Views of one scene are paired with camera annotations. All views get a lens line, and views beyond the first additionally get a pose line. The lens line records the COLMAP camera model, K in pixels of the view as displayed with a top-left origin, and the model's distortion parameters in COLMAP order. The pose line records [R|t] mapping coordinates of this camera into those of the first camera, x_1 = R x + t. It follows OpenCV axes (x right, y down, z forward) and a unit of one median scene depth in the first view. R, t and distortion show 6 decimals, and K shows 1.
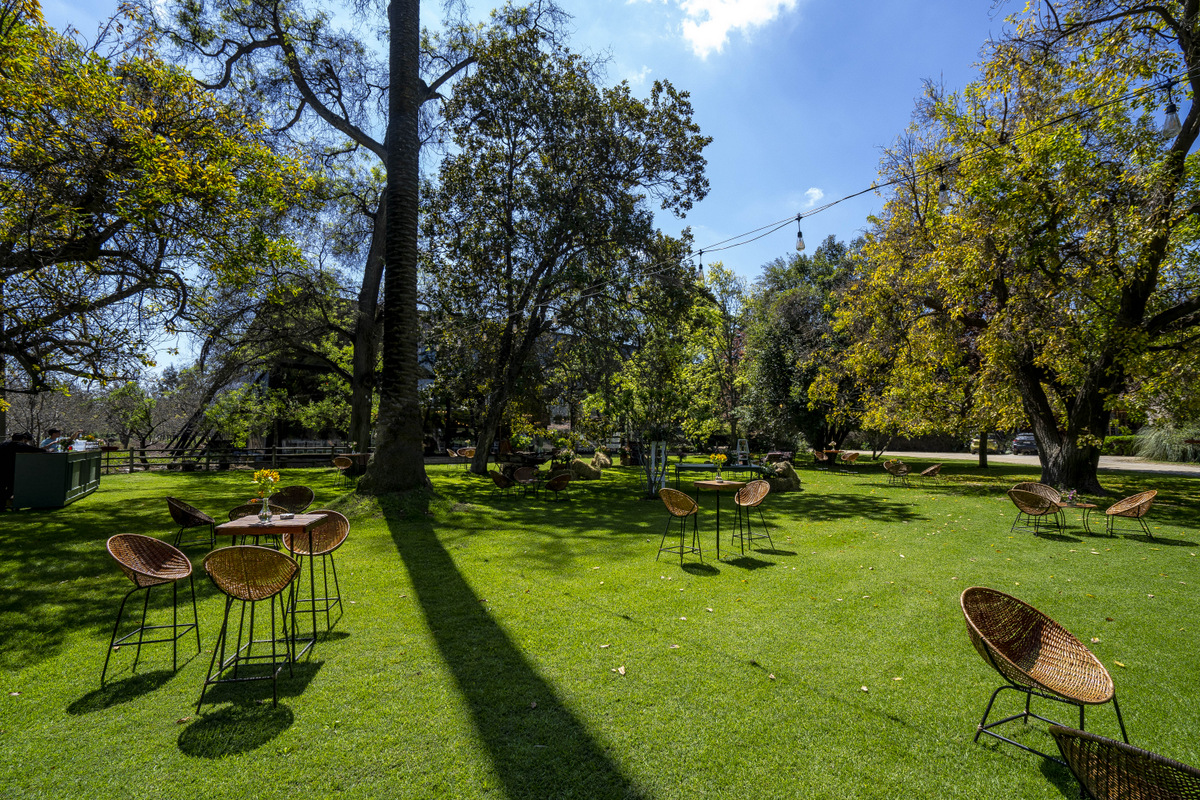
lens RADIAL K [[547.7, 0, 598.4], [0, 547.7, 399.1], [0, 0, 1]] dist [-0.034695, 0.000783]
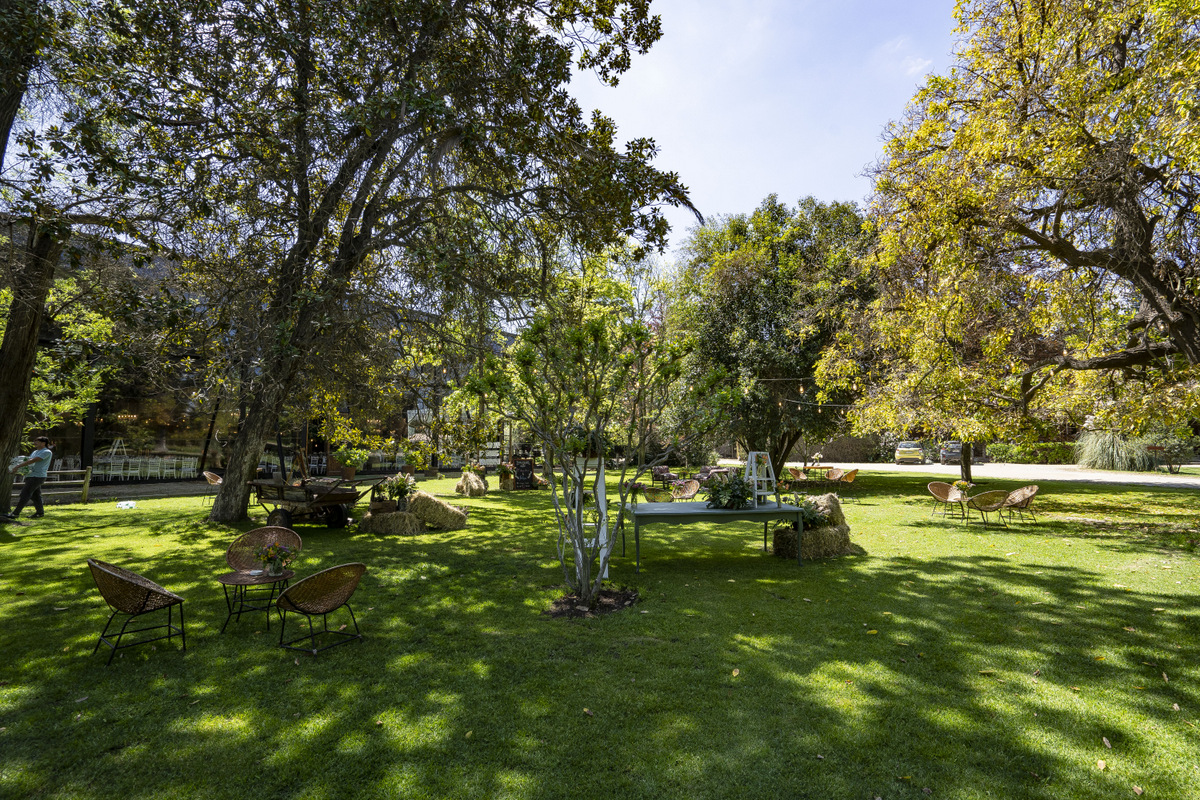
lens RADIAL K [[547.7, 0, 603.1], [0, 547.7, 398.8], [0, 0, 1]] dist [-0.034695, 0.000783]
pose [[0.972735, 0.012132, 0.231603, 0.006137], [-0.006823, 0.999696, -0.023710, 0.023218], [-0.231820, 0.021483, 0.972521, 0.316391]]
